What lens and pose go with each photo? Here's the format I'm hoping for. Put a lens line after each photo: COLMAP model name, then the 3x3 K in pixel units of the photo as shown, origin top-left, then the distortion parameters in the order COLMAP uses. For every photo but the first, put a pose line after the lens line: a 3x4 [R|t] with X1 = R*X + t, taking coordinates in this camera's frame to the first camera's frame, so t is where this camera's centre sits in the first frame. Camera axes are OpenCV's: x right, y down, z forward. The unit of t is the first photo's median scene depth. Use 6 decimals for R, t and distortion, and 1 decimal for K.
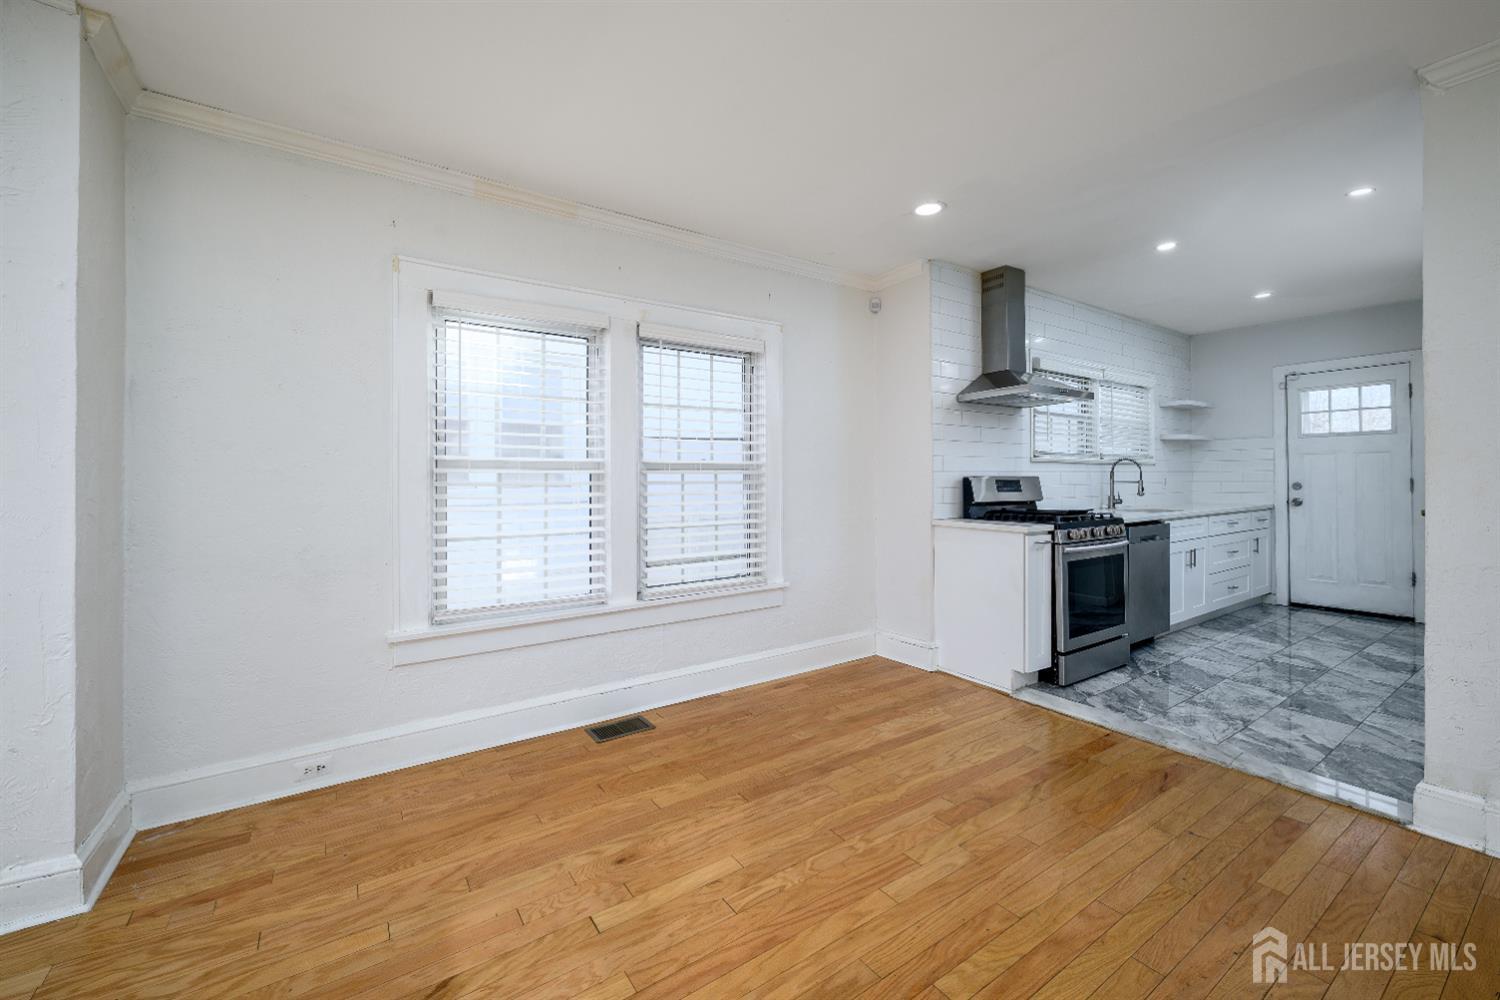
lens RADIAL K [[608.4, 0, 755.2], [0, 608.4, 479.2], [0, 0, 1]] dist [-0.000500, 0.000097]
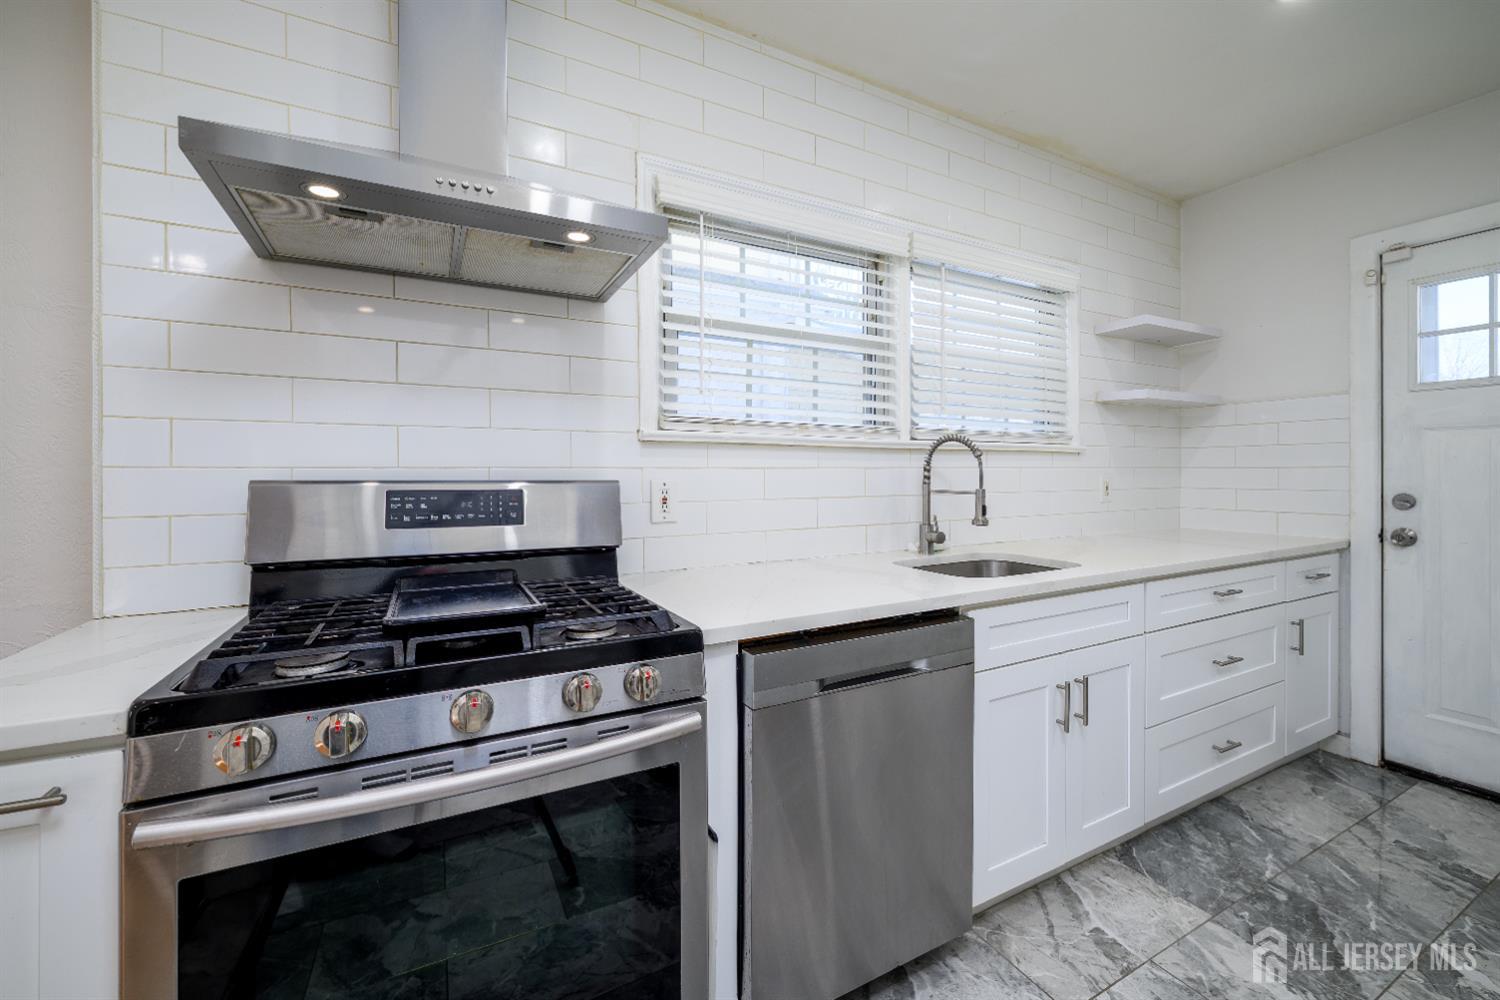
lens RADIAL K [[608.4, 0, 755.2], [0, 608.4, 479.2], [0, 0, 1]] dist [-0.000500, 0.000097]
pose [[0.993427, 0.003347, -0.114418, 0.474910], [-0.002546, 0.999971, 0.007147, -0.006683], [0.114439, -0.006808, 0.993407, 0.509605]]
